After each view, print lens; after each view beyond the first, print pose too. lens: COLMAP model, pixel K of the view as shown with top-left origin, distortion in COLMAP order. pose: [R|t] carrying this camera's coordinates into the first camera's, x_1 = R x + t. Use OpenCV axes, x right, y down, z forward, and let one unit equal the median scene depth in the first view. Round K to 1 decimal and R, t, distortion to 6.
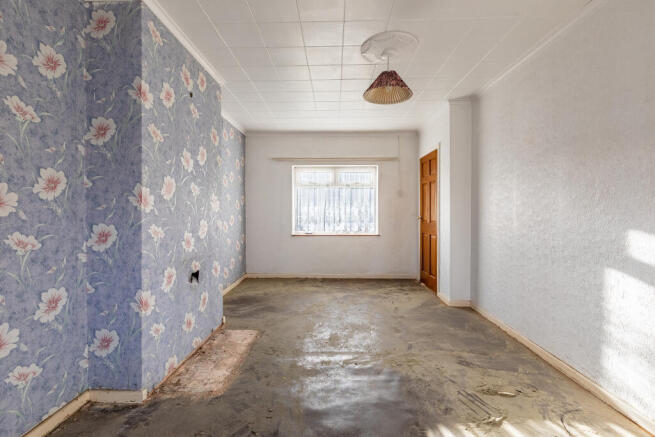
lens RADIAL K [[296.7, 0, 327.5], [0, 296.7, 214.7], [0, 0, 1]] dist [0.005246, 0.000126]
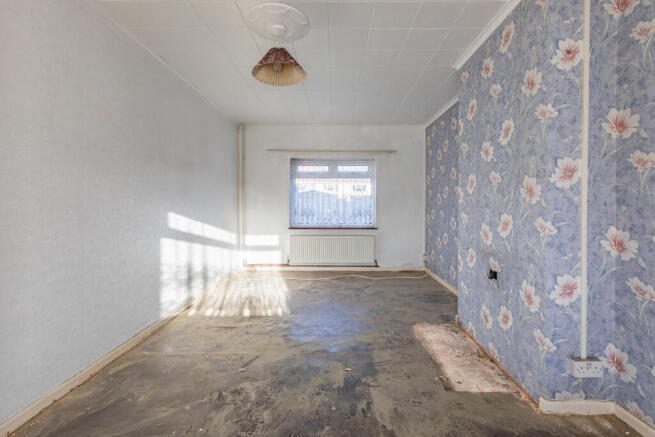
lens RADIAL K [[296.7, 0, 327.9], [0, 296.7, 213.4], [0, 0, 1]] dist [0.005246, 0.000126]
pose [[-0.999892, -0.010076, 0.010694, 0.049102], [-0.009601, 0.999005, 0.043559, -0.014146], [-0.011122, 0.043452, -0.998994, 2.029311]]
